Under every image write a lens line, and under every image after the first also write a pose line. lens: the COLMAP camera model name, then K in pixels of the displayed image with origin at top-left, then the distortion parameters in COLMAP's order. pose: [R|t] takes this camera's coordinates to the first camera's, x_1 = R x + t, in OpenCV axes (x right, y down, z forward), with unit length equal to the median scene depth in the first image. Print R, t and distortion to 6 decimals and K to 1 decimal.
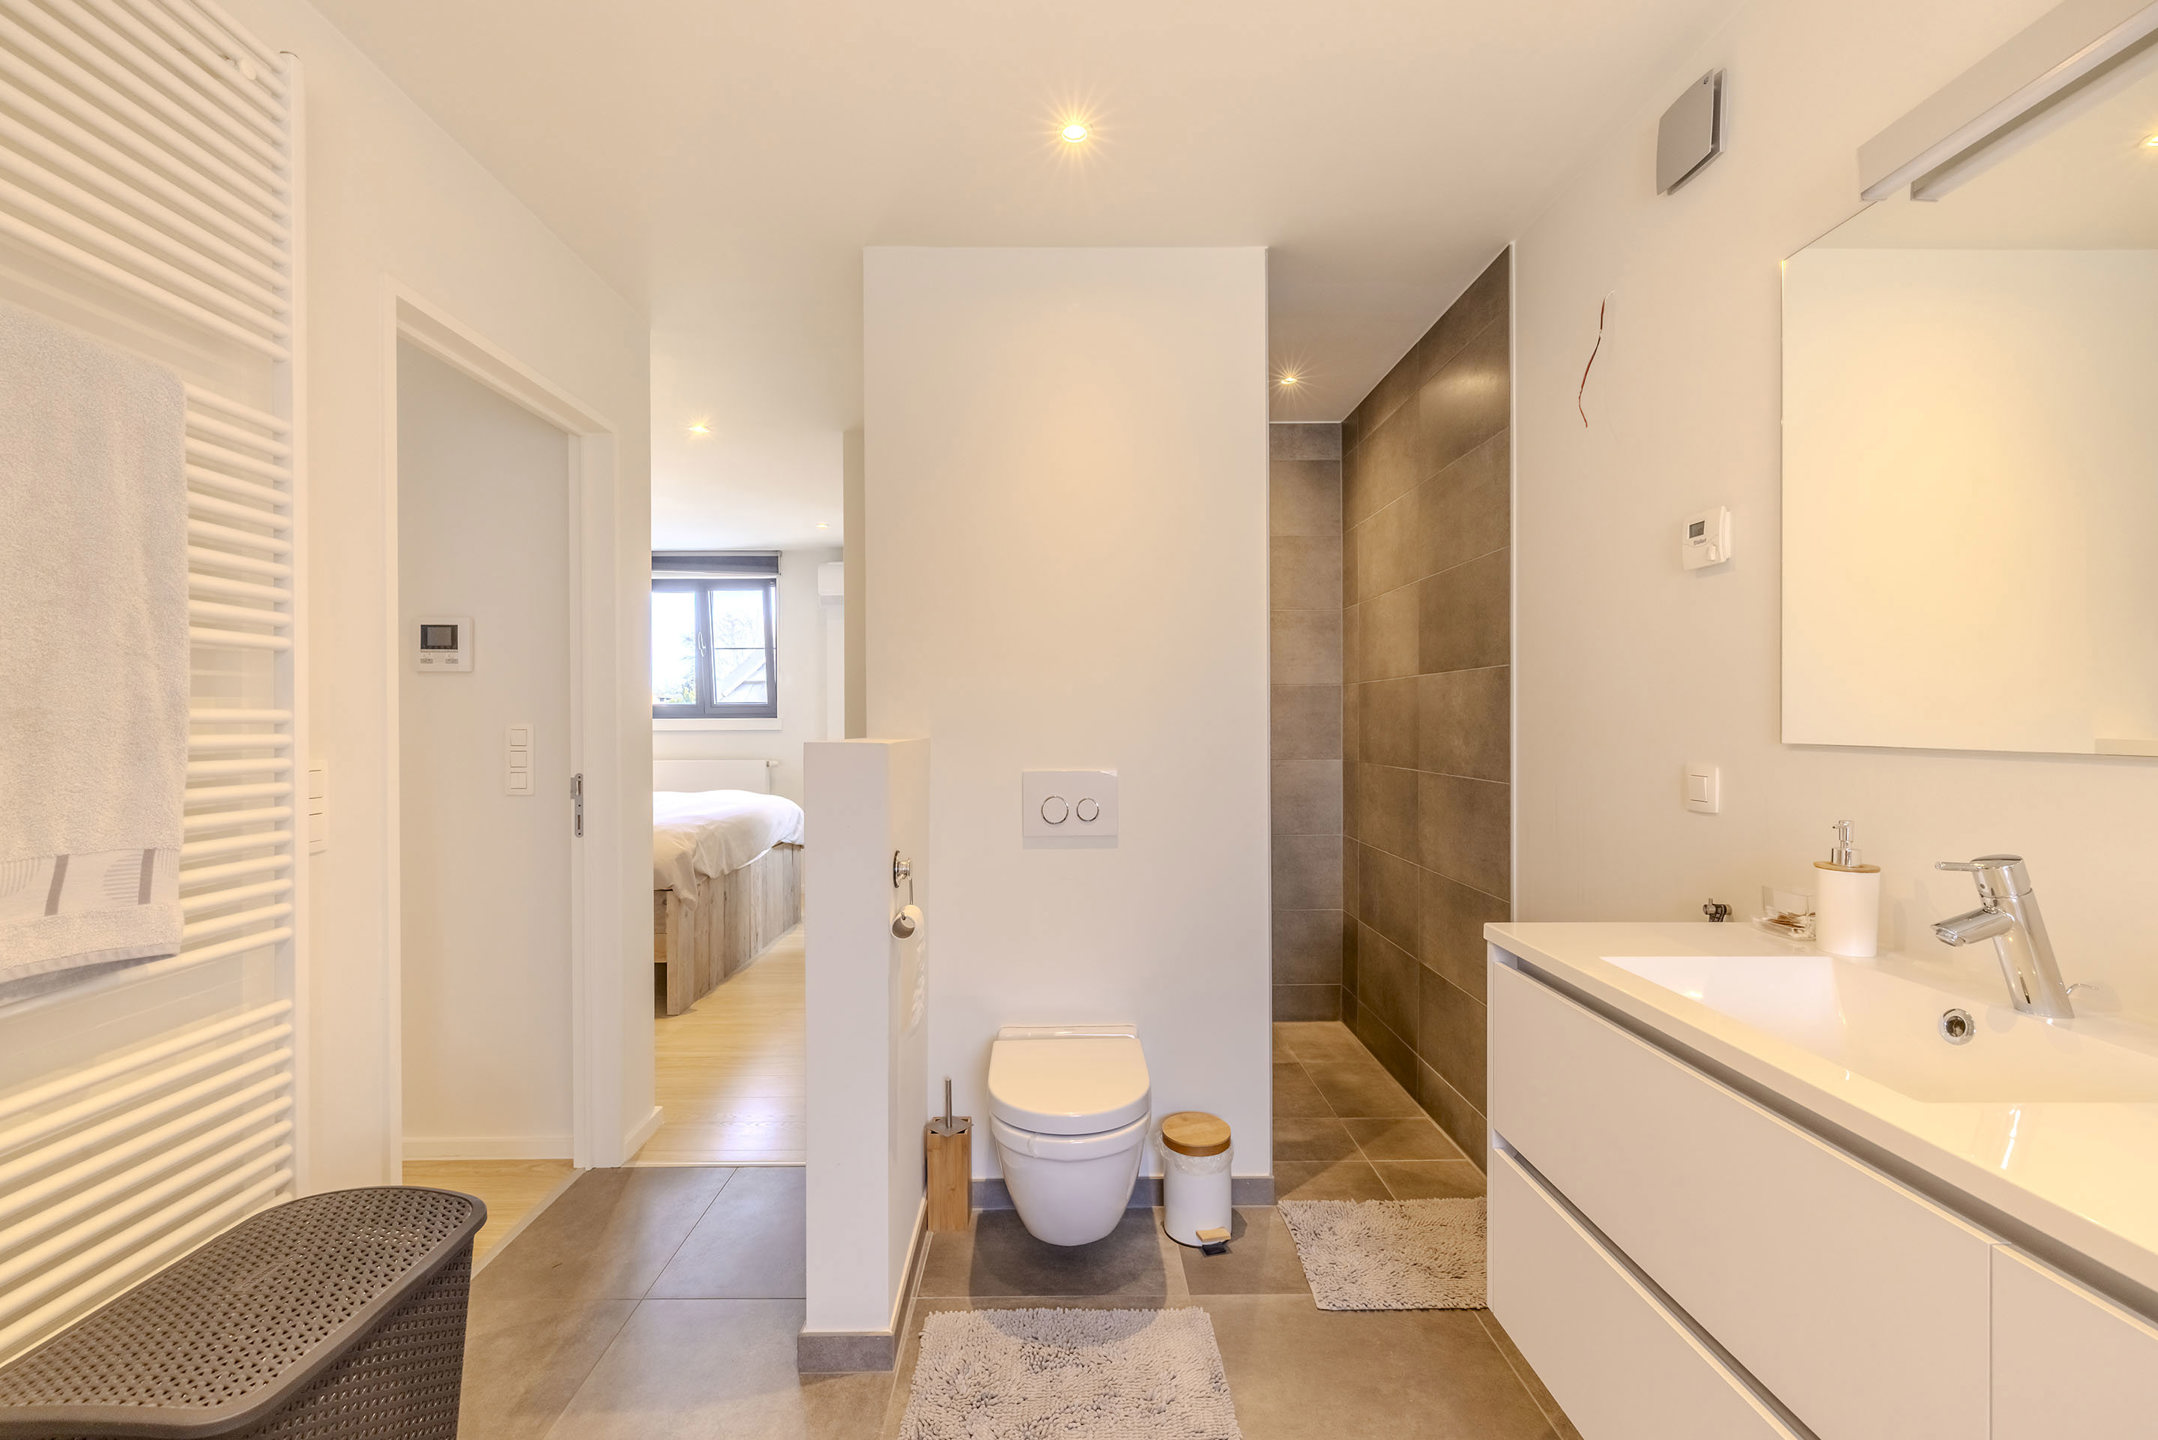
lens RADIAL K [[900.2, 0, 1058.2], [0, 900.2, 718.6], [0, 0, 1]] dist [0.000972, 0.000210]
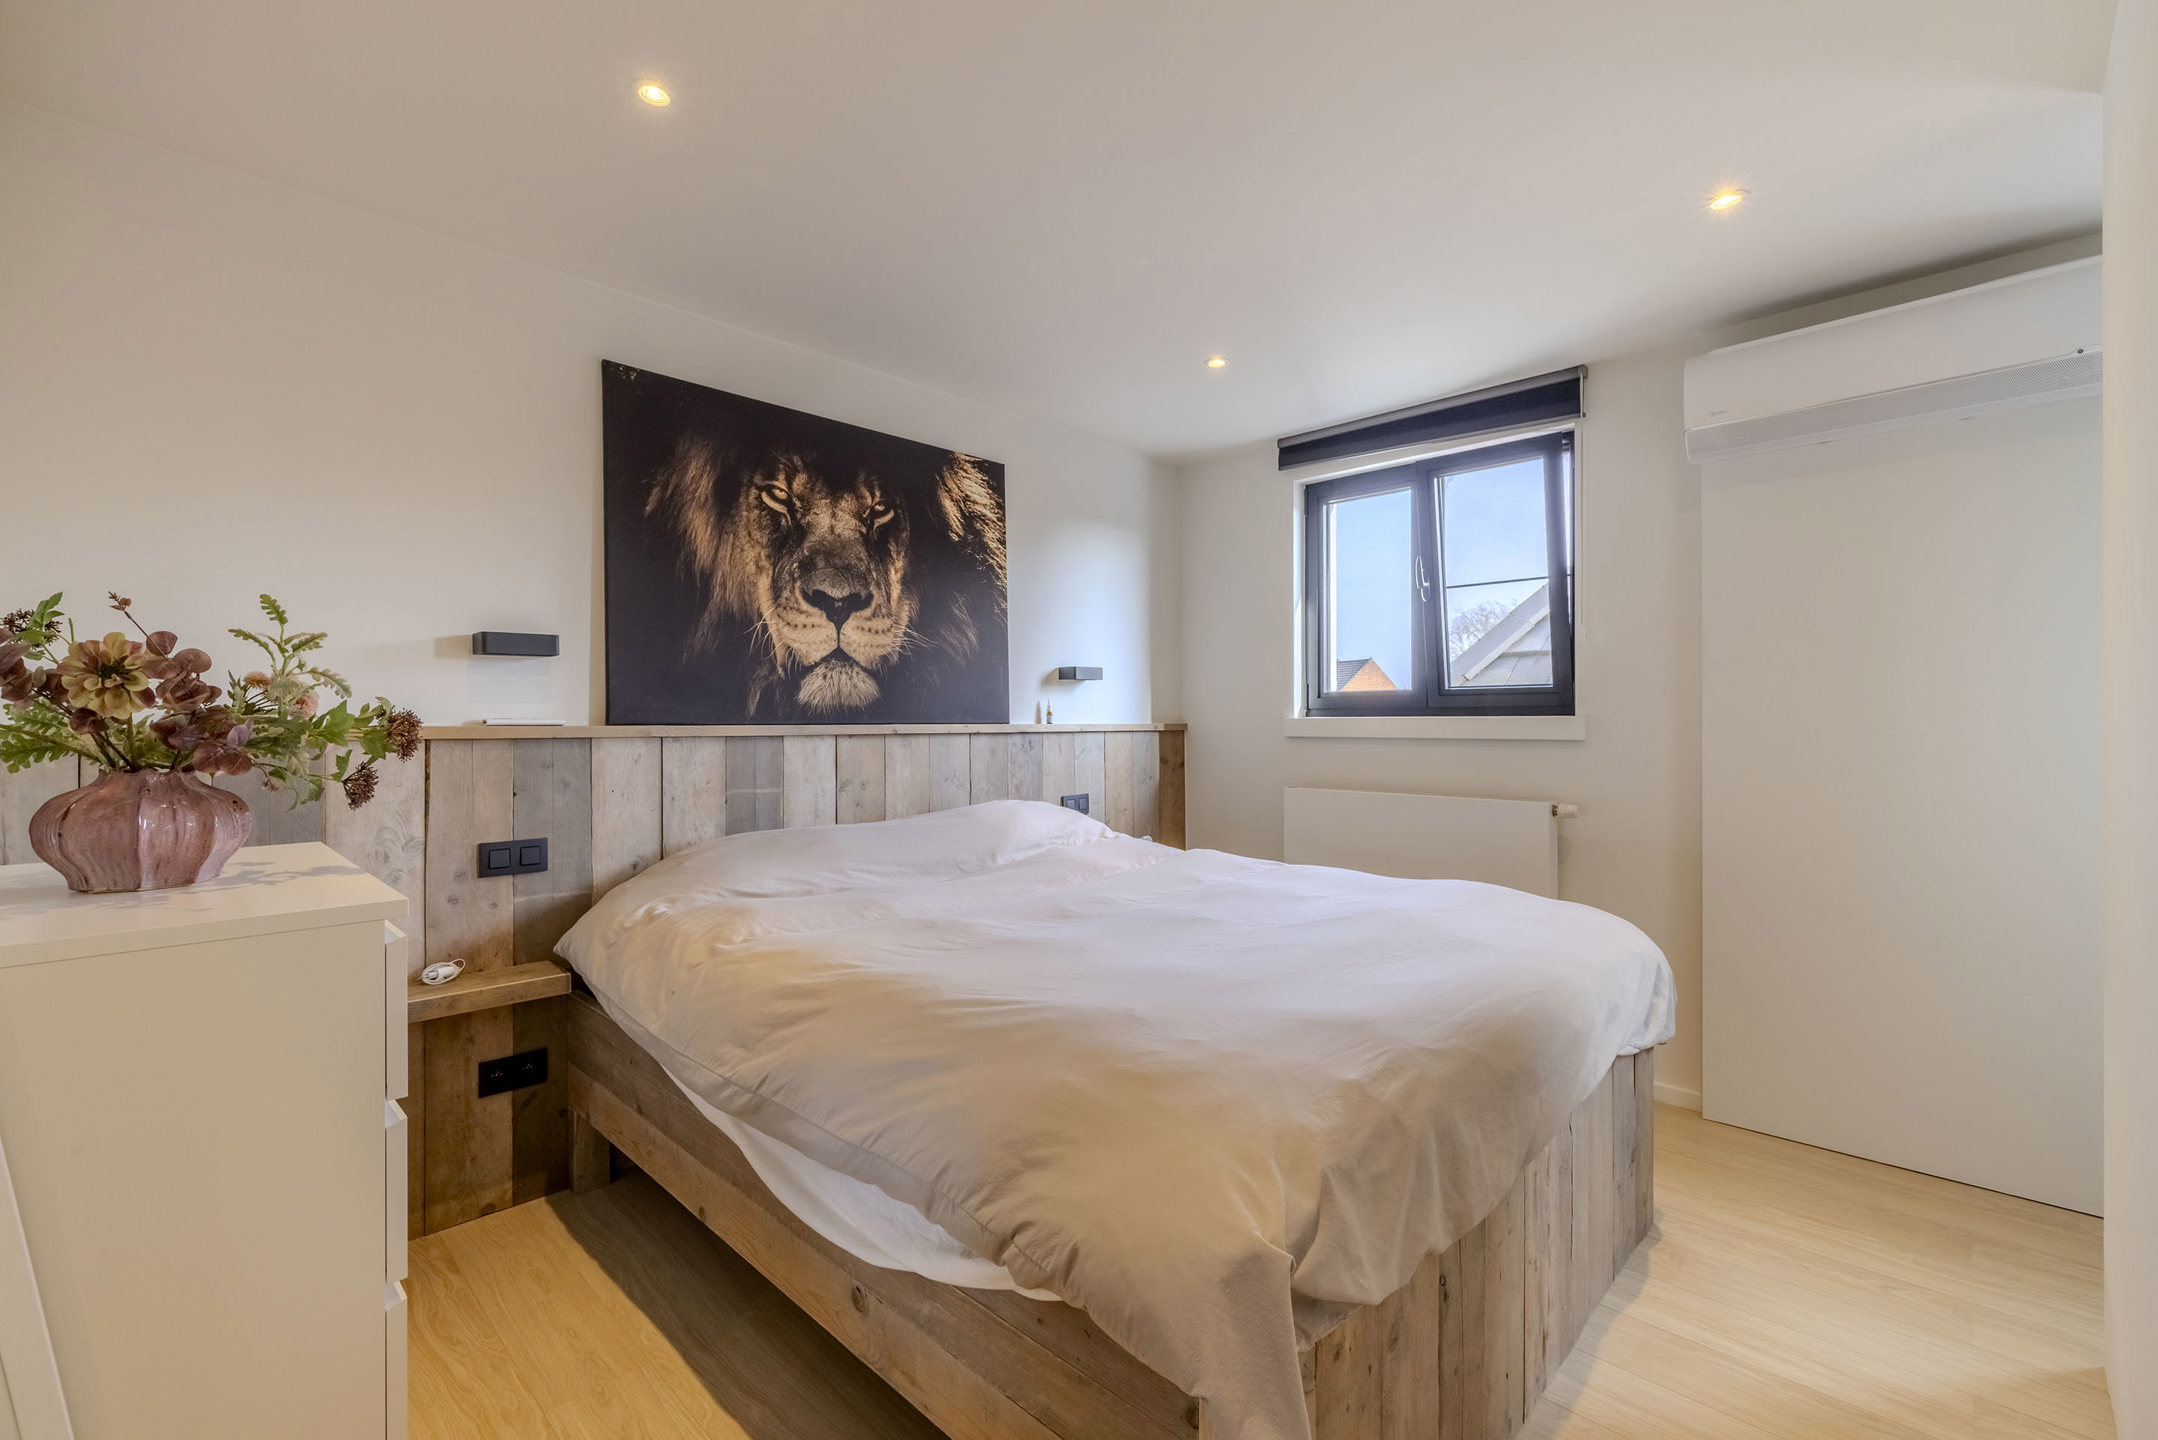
lens RADIAL K [[900.2, 0, 1059.7], [0, 900.2, 715.7], [0, 0, 1]] dist [0.000972, 0.000210]
pose [[0.703152, 0.003725, -0.711030, -0.163387], [-0.003390, 0.999992, 0.001886, -0.000721], [0.711031, 0.001084, 0.703160, 0.463112]]
